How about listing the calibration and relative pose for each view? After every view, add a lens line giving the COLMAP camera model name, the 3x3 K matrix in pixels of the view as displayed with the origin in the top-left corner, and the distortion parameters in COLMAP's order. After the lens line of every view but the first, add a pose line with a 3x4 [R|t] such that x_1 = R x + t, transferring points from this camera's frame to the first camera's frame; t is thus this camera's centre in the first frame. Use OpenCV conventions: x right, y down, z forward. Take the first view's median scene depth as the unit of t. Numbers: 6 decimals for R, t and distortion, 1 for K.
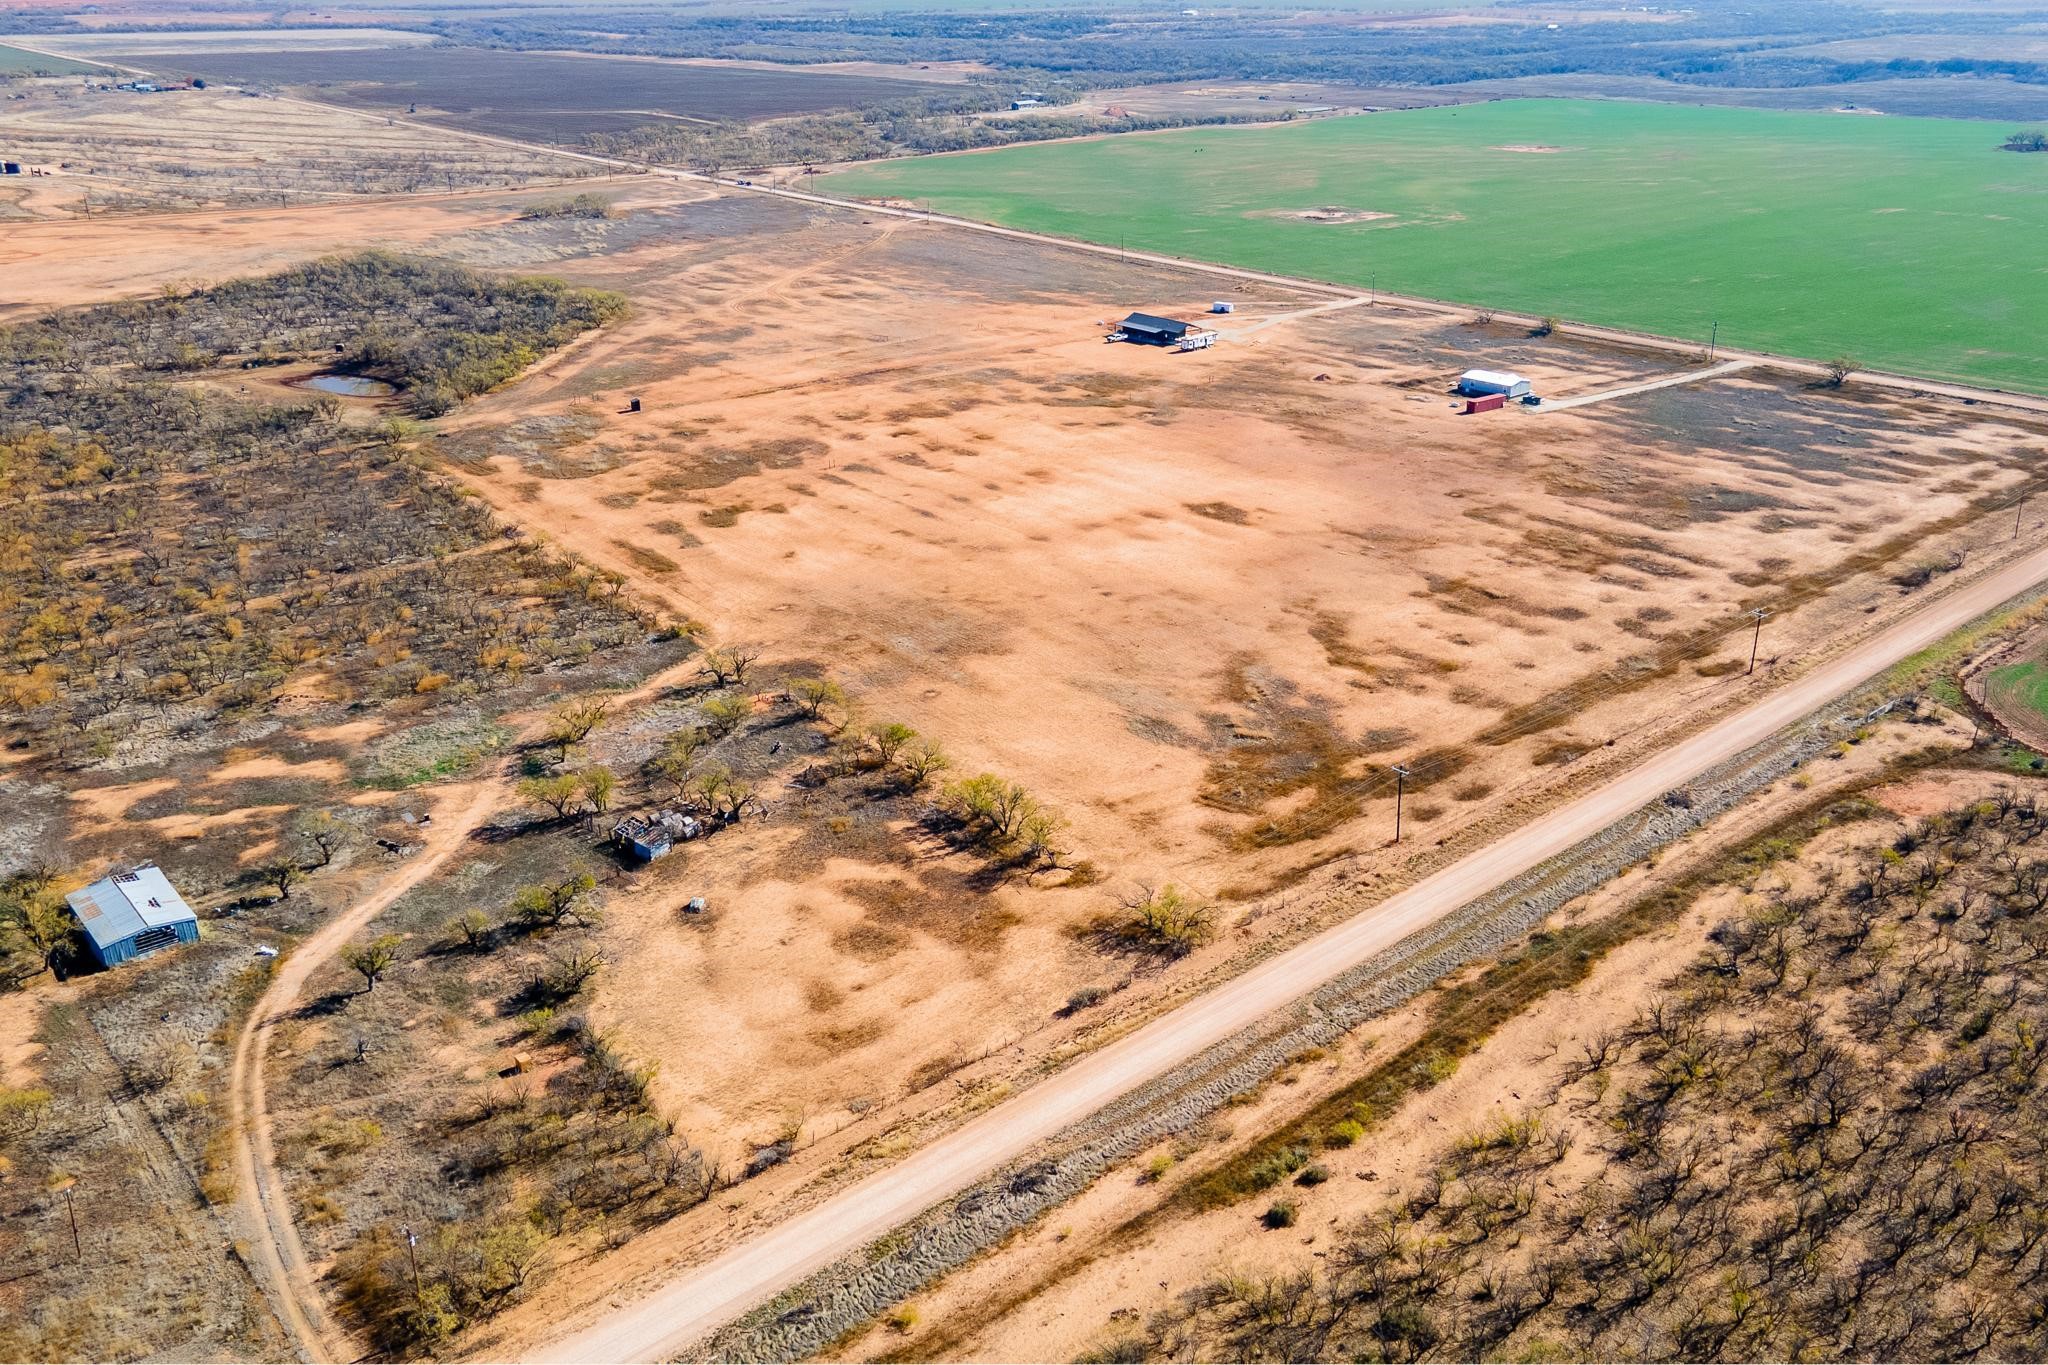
lens RADIAL K [[1755.8, 0, 1063.6], [0, 1755.8, 688.0], [0, 0, 1]] dist [0.025020, 0.034380]
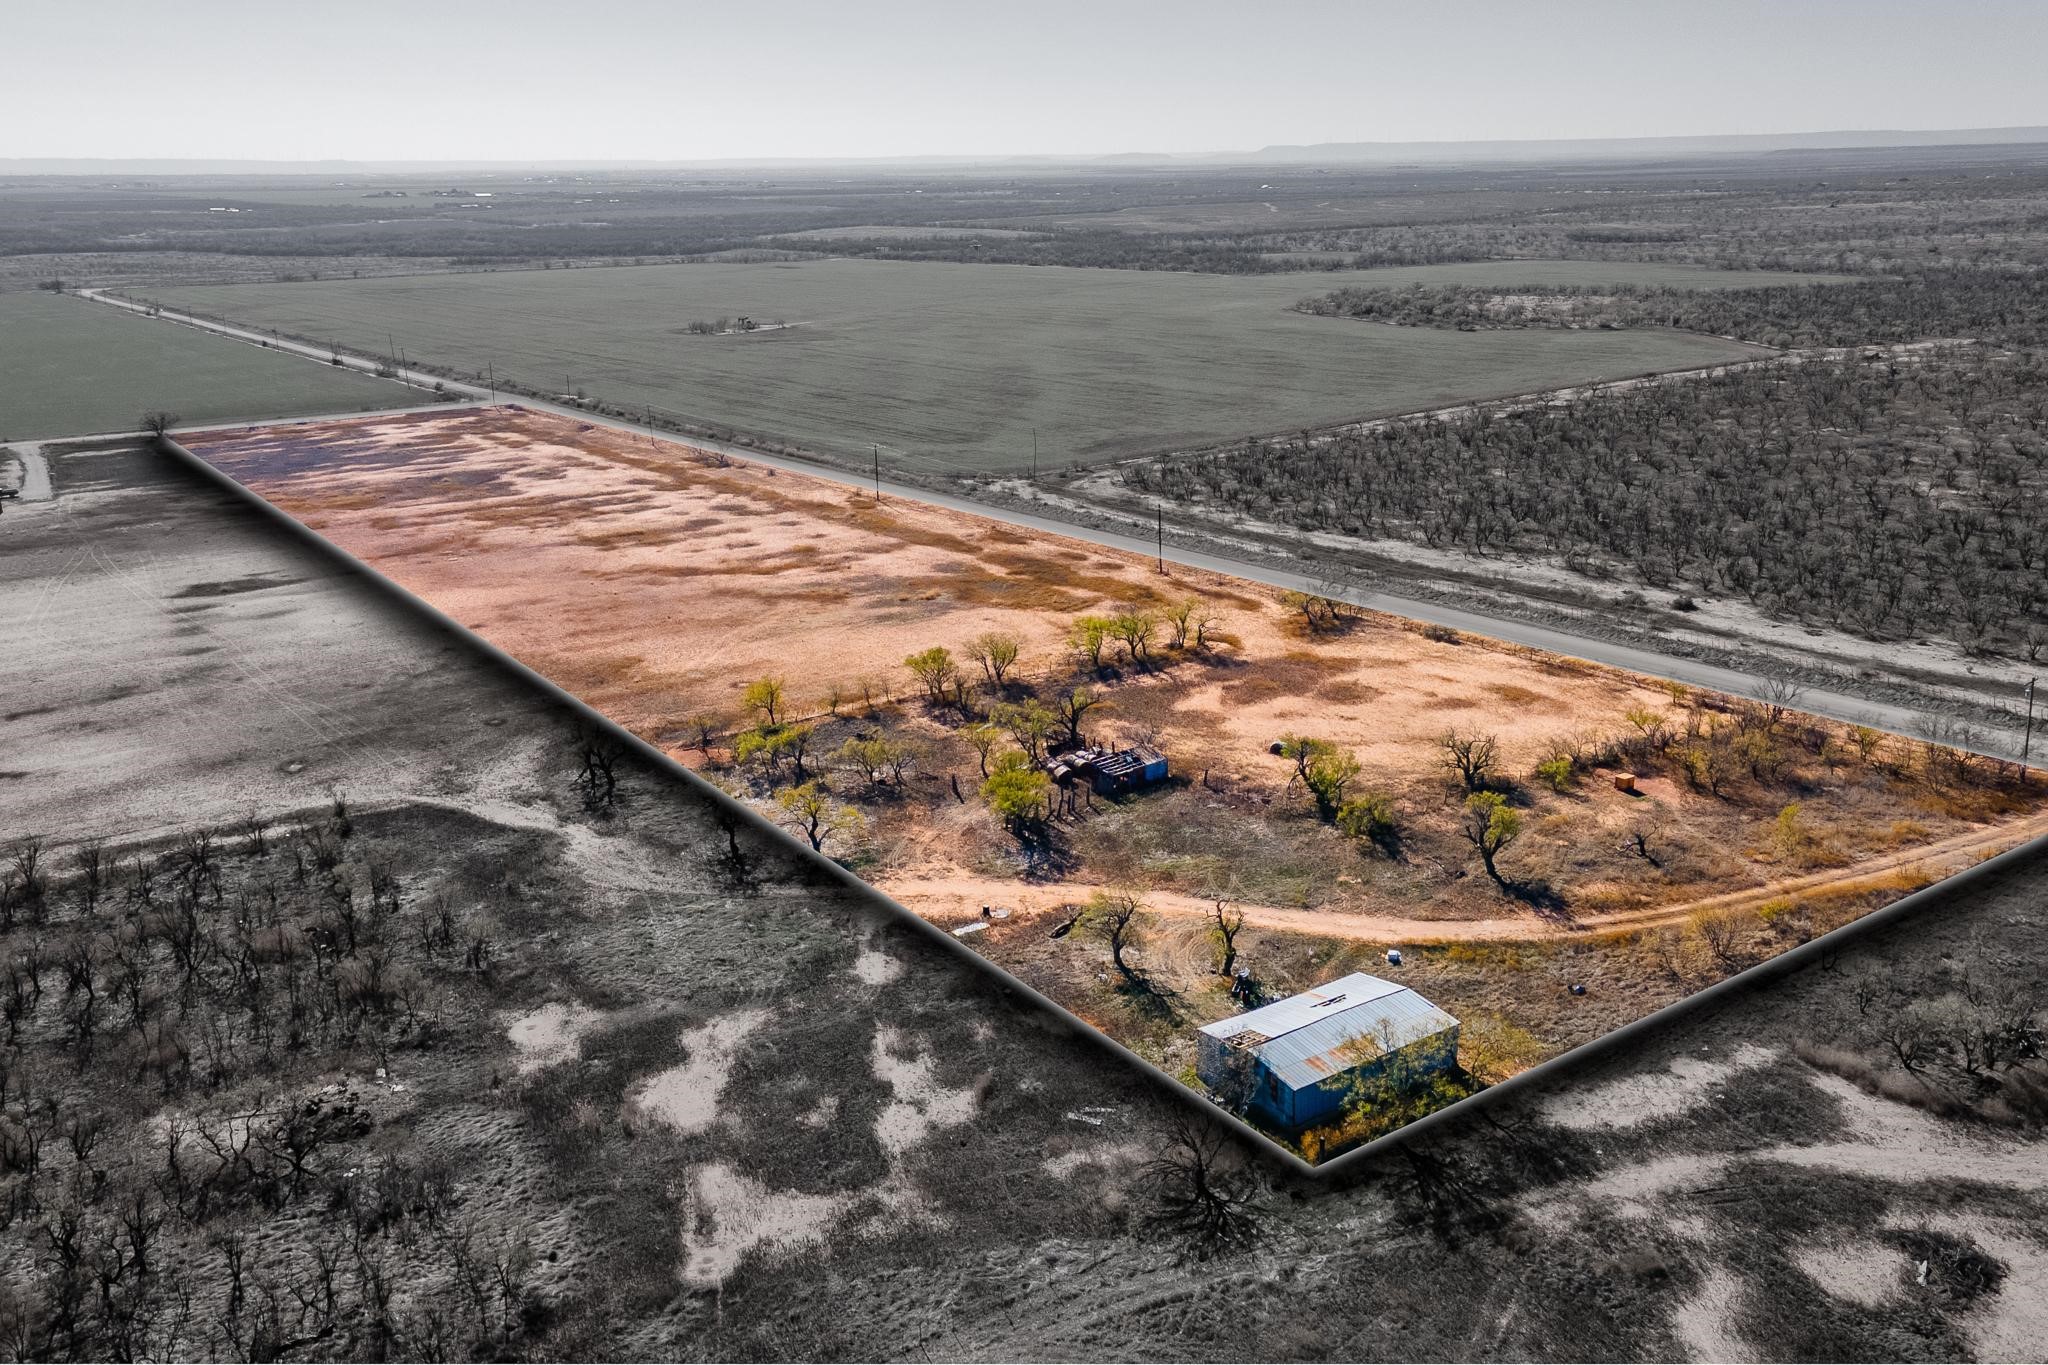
lens RADIAL K [[1755.8, 0, 1063.6], [0, 1755.8, 688.0], [0, 0, 1]] dist [0.025020, 0.034380]
pose [[0.097210, -0.280701, 0.954860, -0.843767], [0.406934, 0.886755, 0.219251, -0.113344], [-0.908270, 0.367251, 0.200428, 0.728950]]
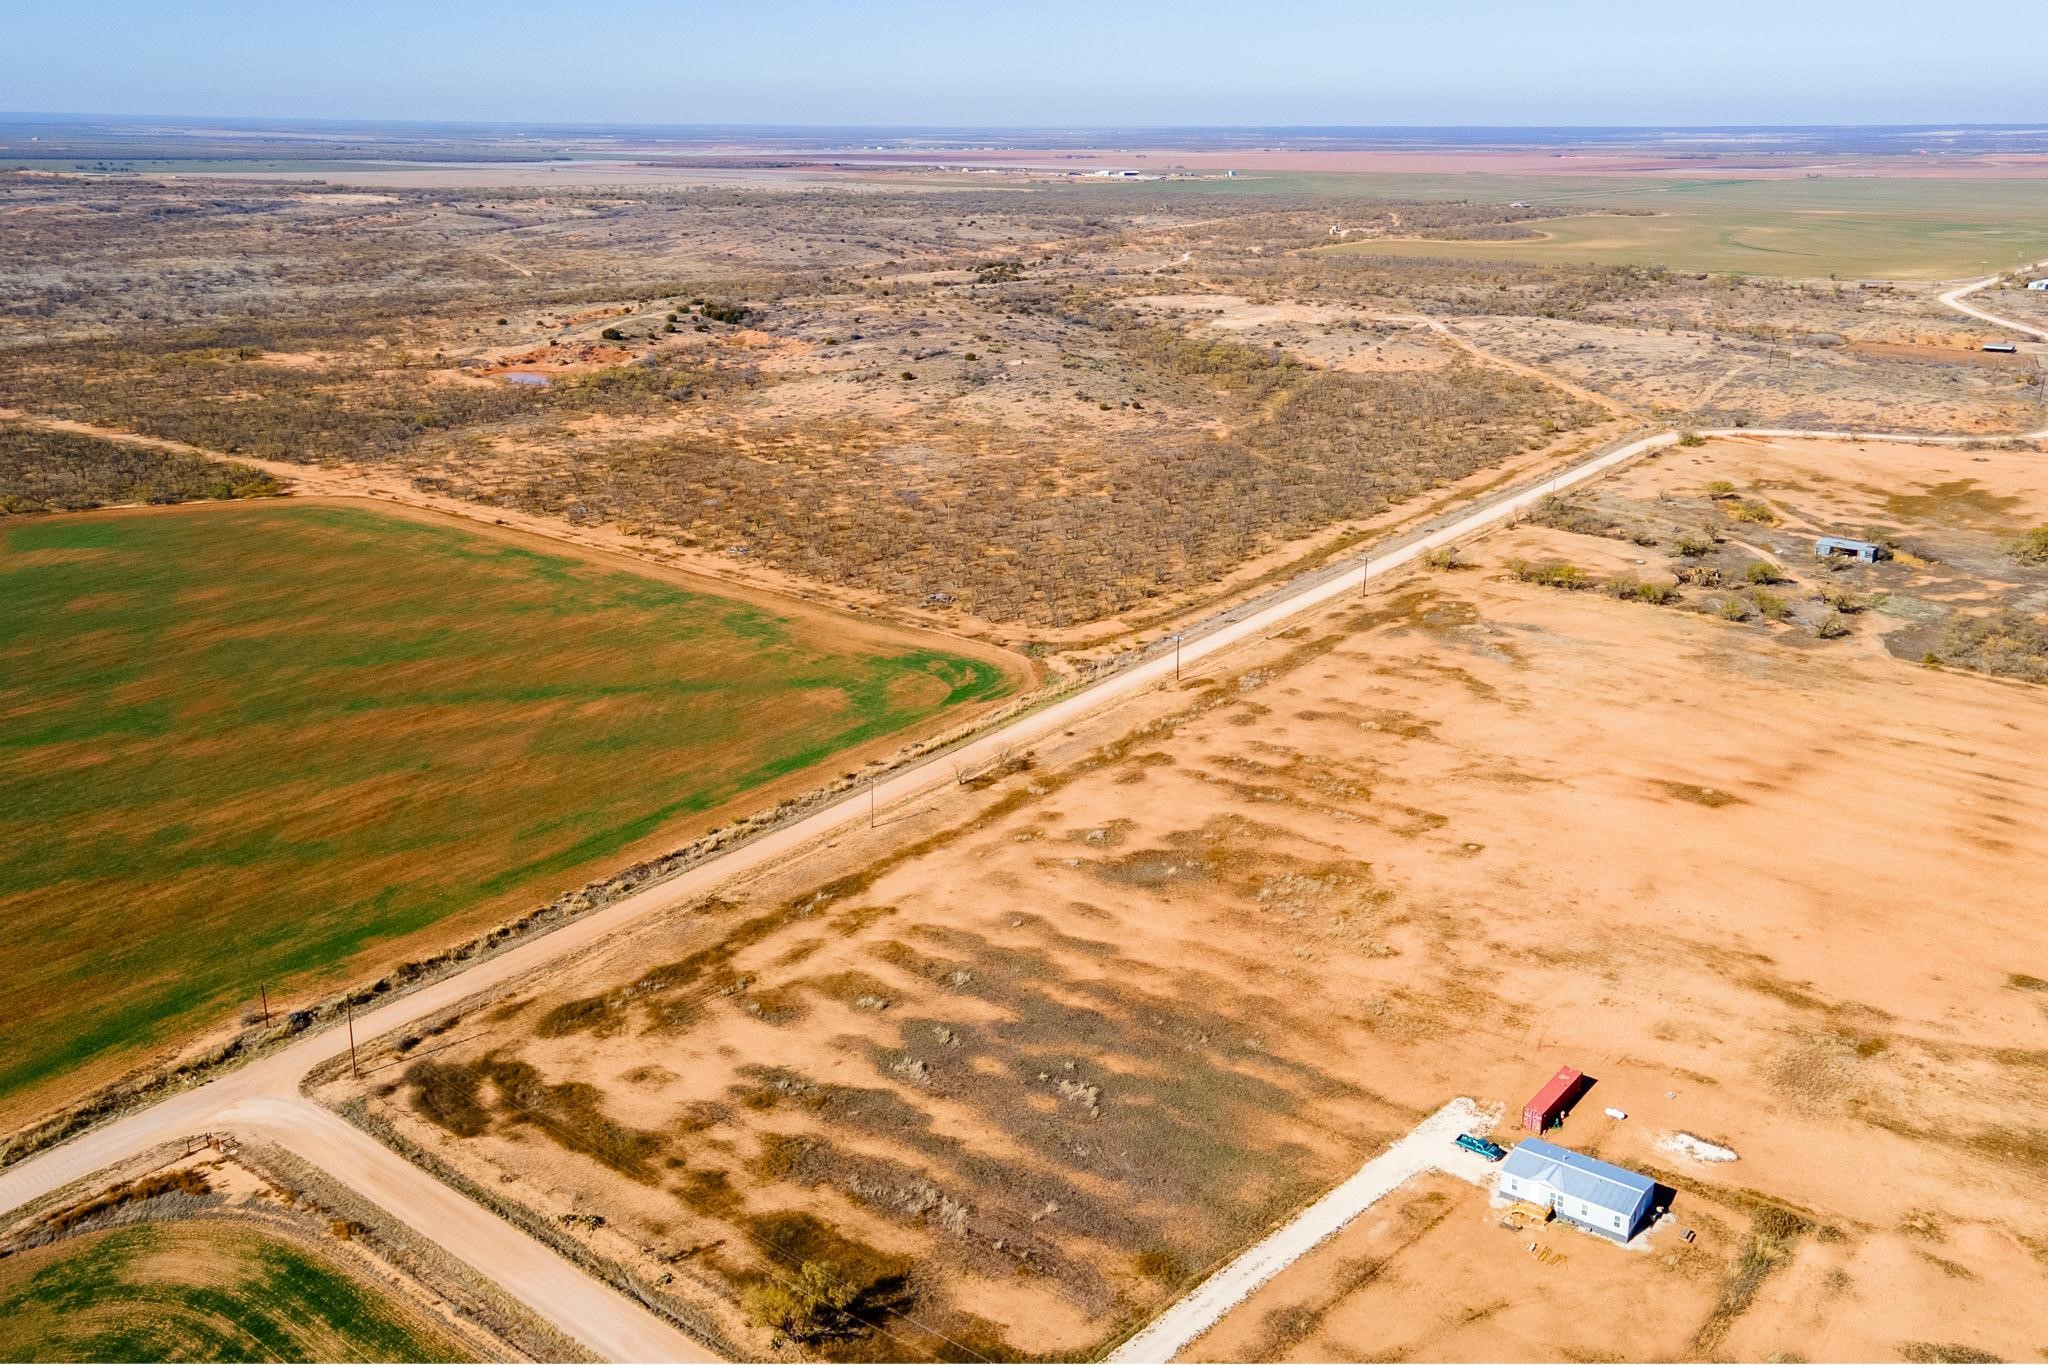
lens RADIAL K [[1767.3, 0, 1062.0], [0, 1767.3, 645.9], [0, 0, 1]] dist [0.062828, -0.107785]
pose [[-0.980087, 0.060936, -0.188985, 0.793261], [-0.074528, 0.769278, 0.634552, -0.981030], [0.184049, 0.636002, -0.749418, 2.153266]]
